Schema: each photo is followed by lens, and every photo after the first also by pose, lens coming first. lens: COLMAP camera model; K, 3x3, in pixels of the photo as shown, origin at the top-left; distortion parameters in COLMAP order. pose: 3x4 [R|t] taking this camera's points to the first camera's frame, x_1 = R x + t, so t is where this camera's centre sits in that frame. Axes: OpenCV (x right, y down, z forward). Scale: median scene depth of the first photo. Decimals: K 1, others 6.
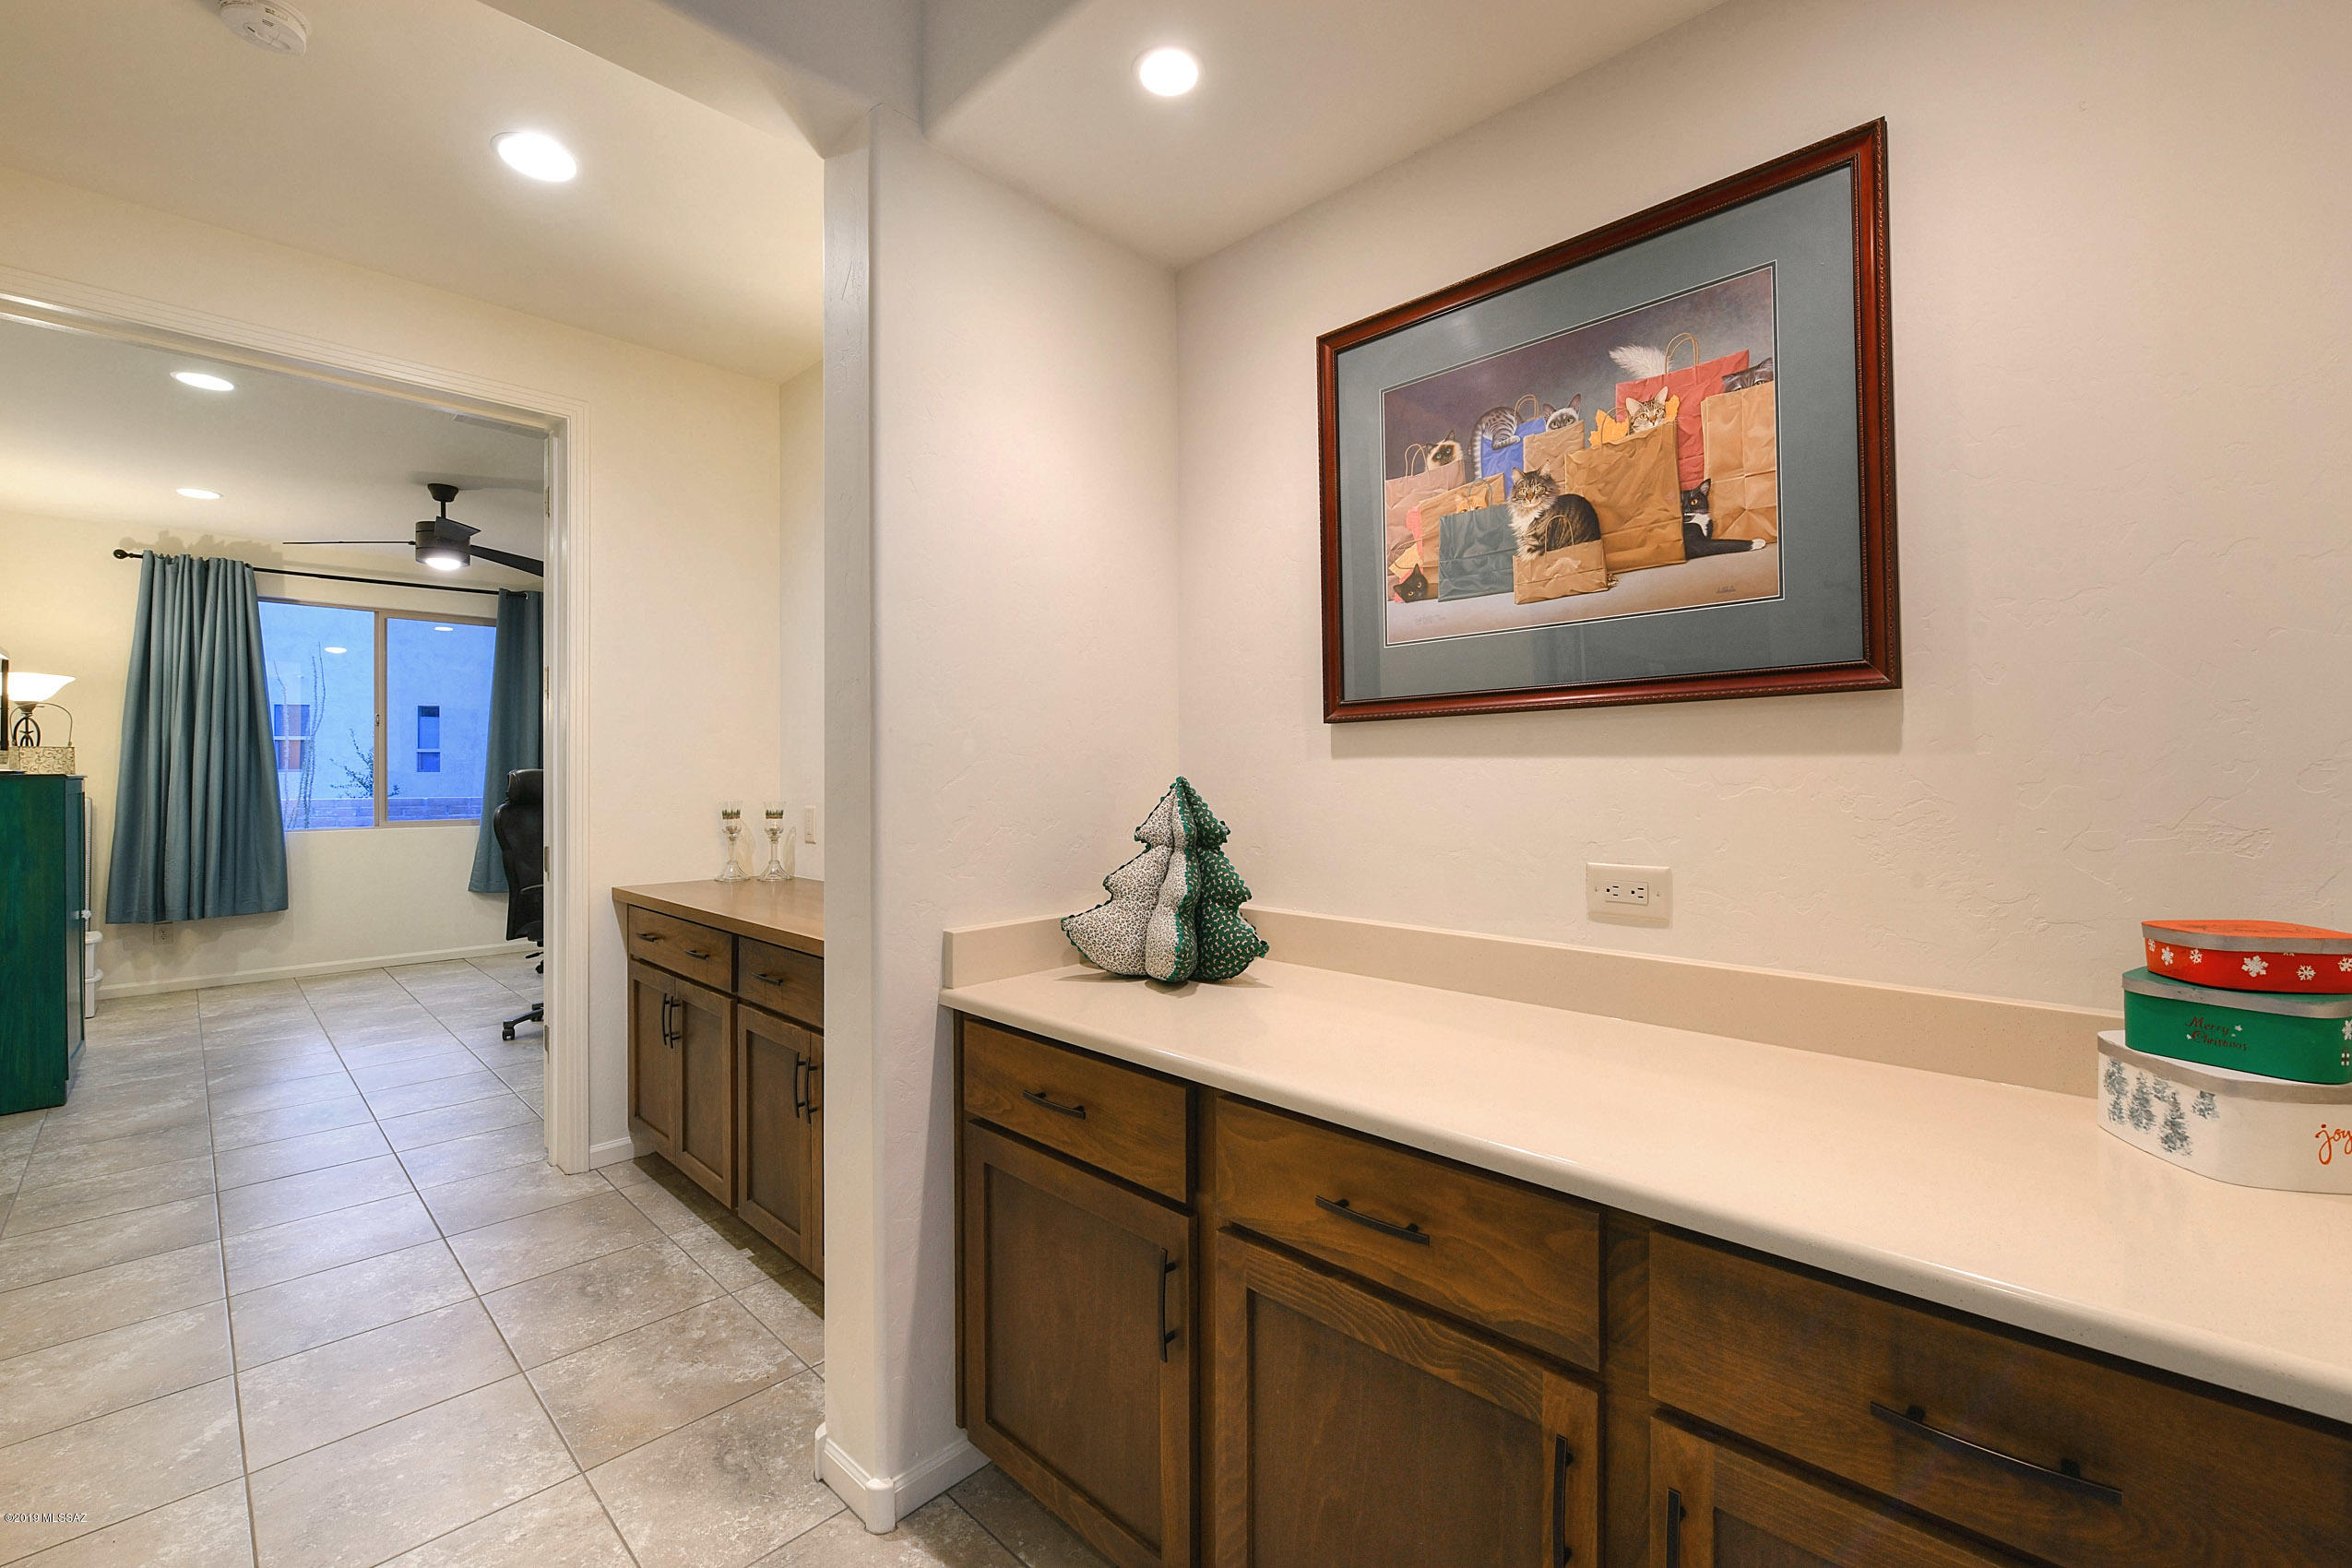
lens RADIAL K [[956.3, 0, 1186.0], [0, 956.3, 753.3], [0, 0, 1]] dist [-0.001851, -0.000398]
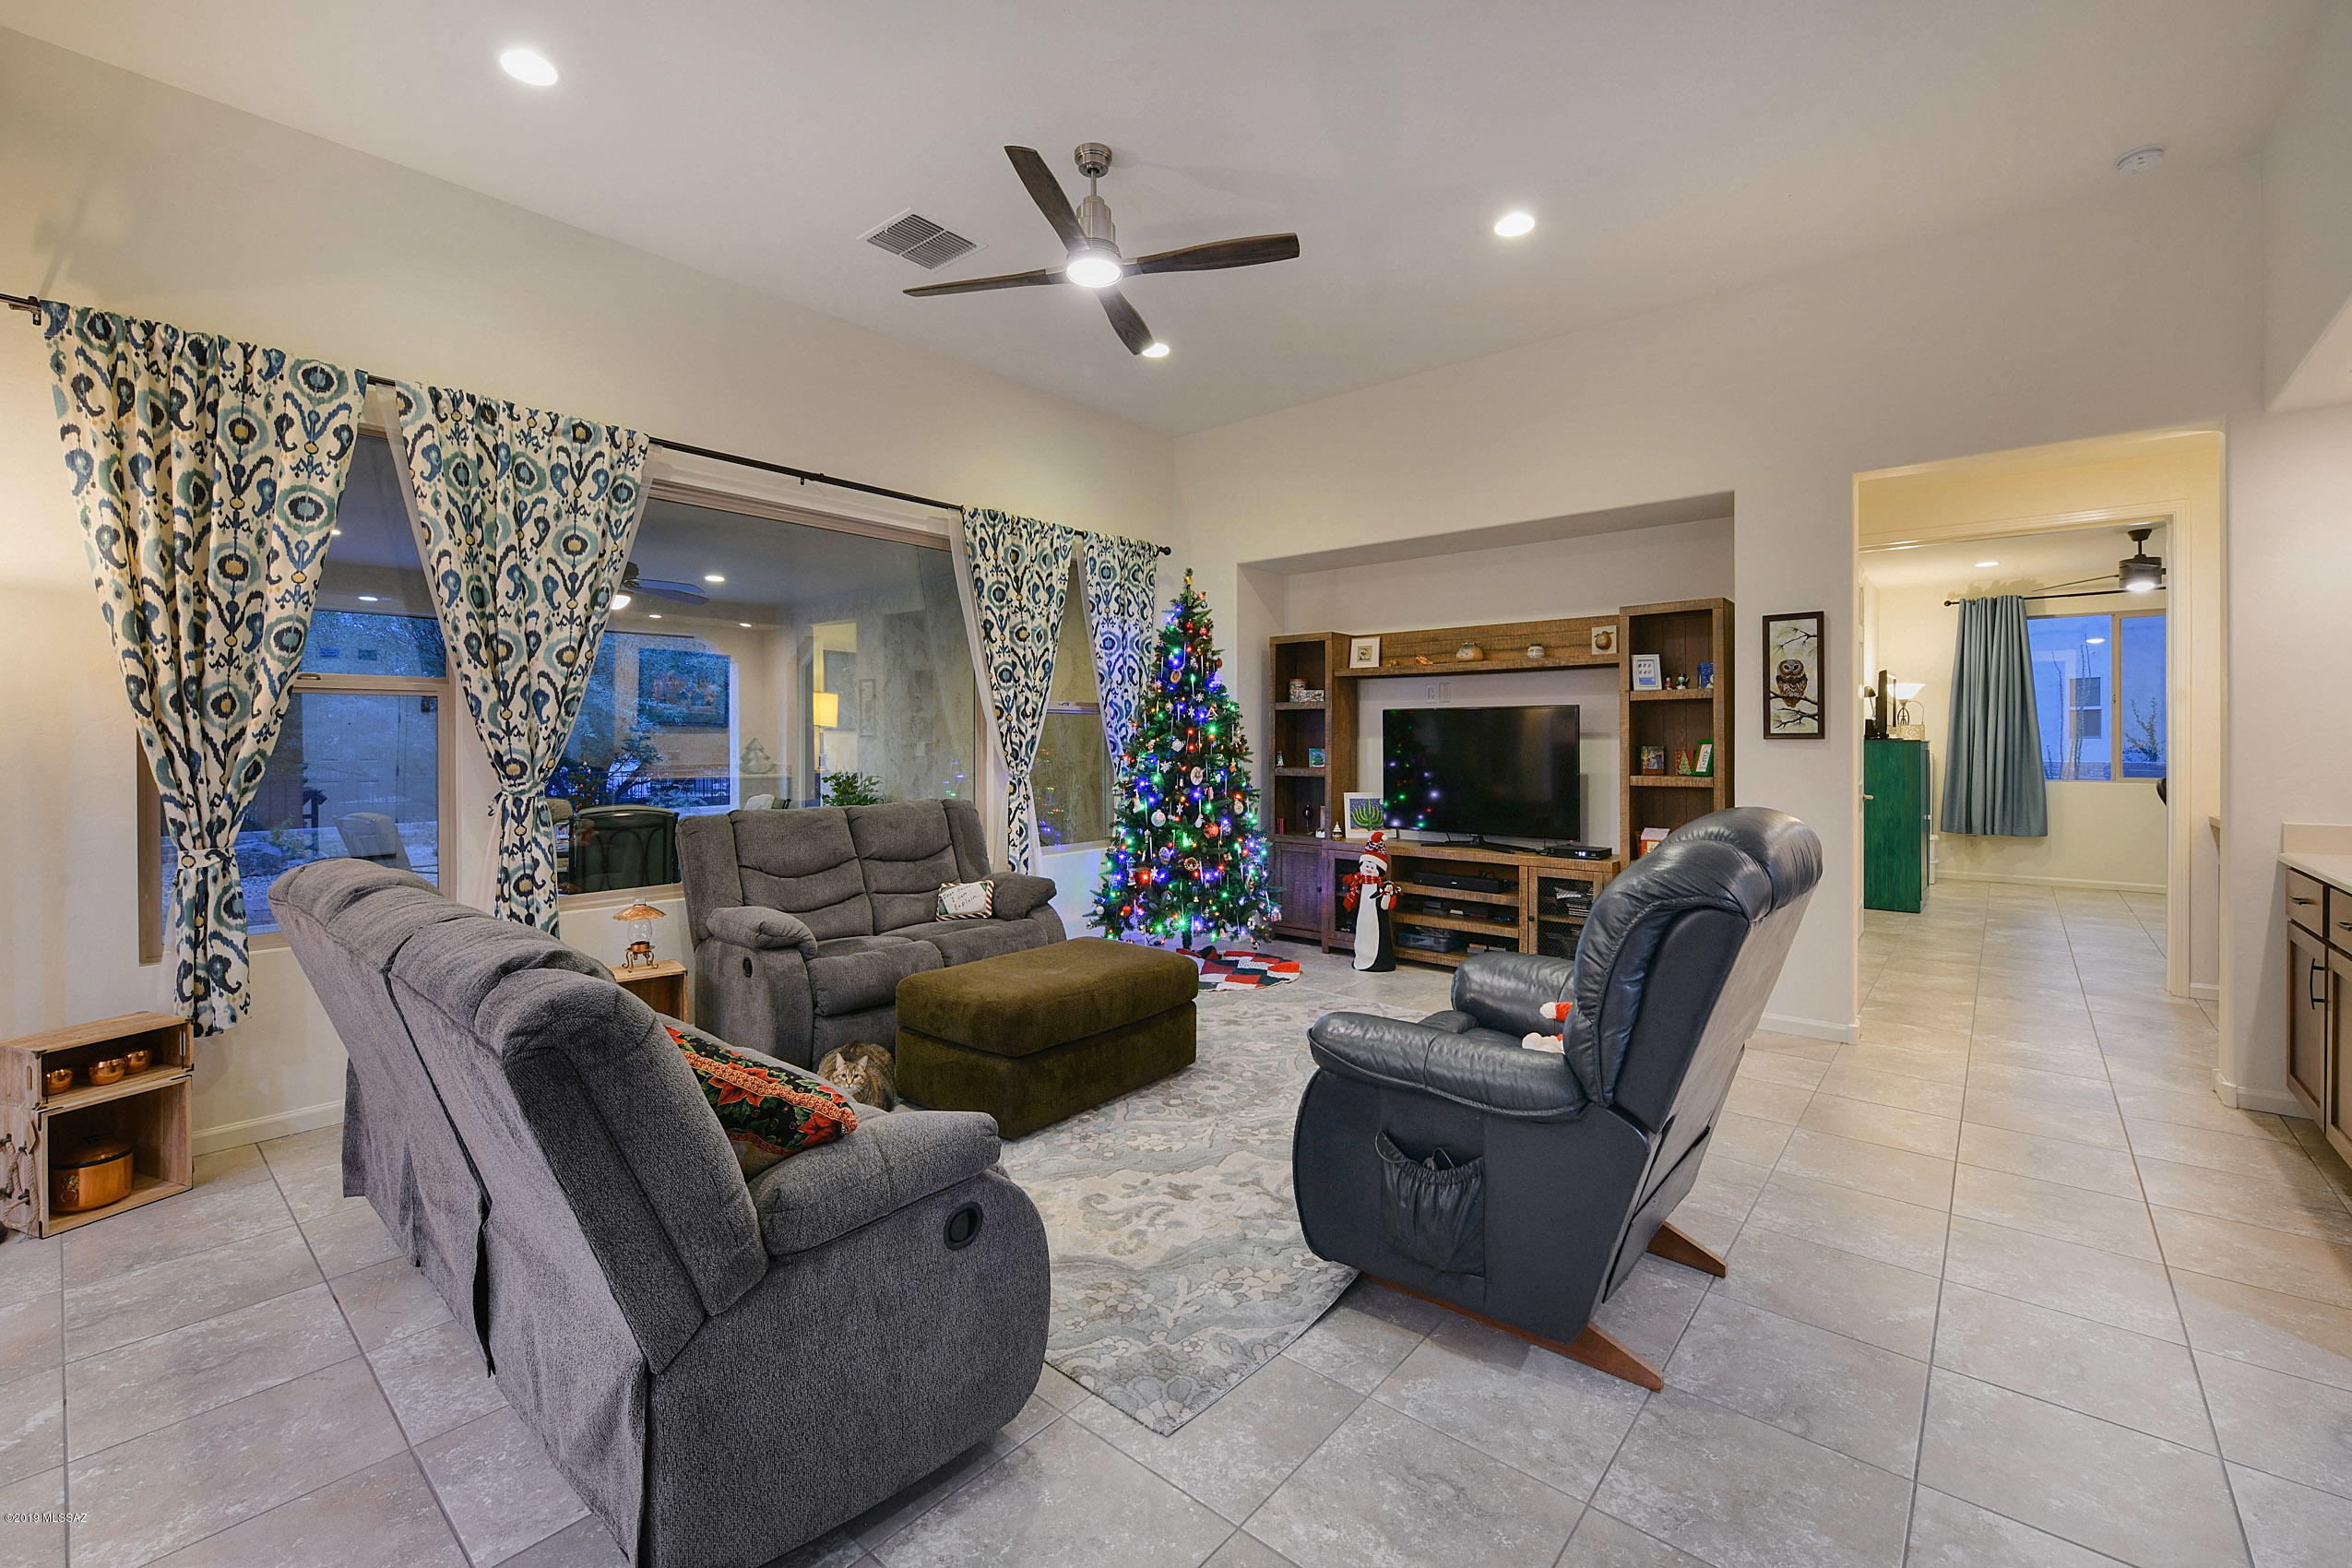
lens RADIAL K [[996.1, 0, 1186.5], [0, 996.1, 765.5], [0, 0, 1]] dist [-0.009236, -0.000692]
pose [[0.065820, 0.027211, -0.997460, 0.453305], [0.020936, 0.999370, 0.028645, -0.009414], [0.997612, -0.022769, 0.065209, -0.381562]]
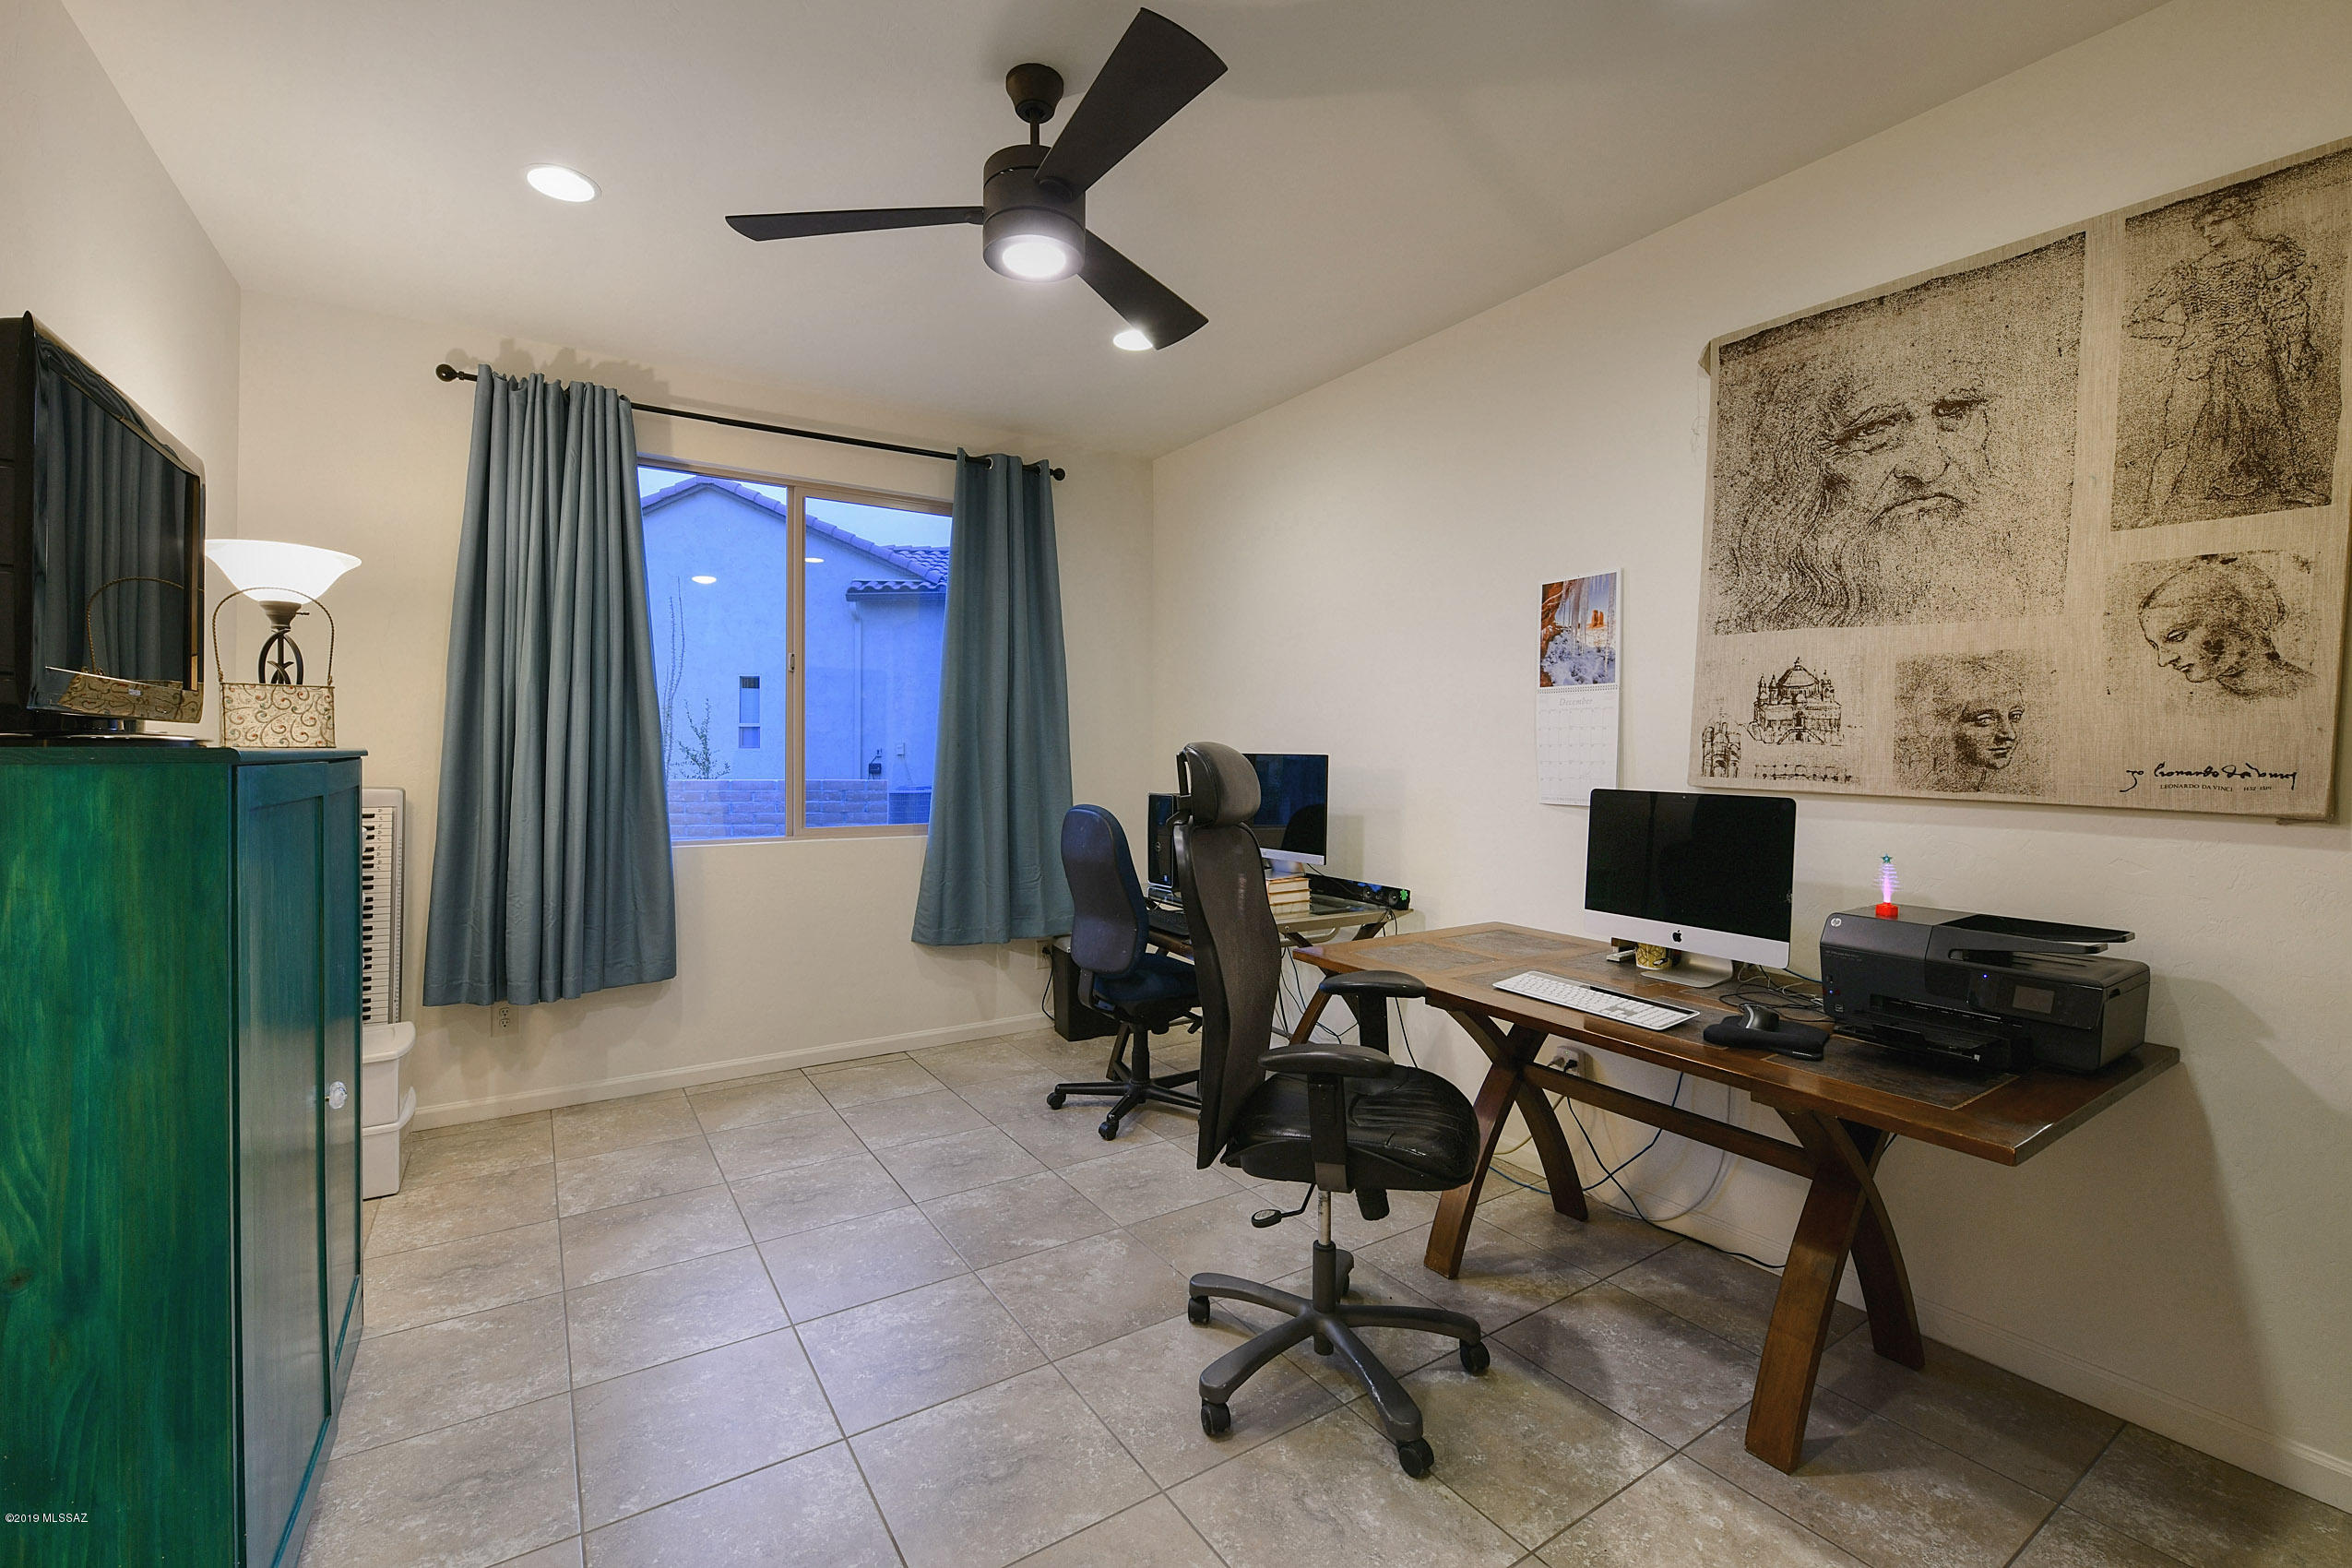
lens RADIAL K [[943.3, 0, 1118.8], [0, 943.3, 727.7], [0, 0, 1]] dist [0.002351, 0.000128]
pose [[0.968653, -0.001683, -0.248413, -0.555732], [0.000324, 0.999985, -0.005509, 0.011966], [0.248419, 0.005256, 0.968638, 0.524675]]
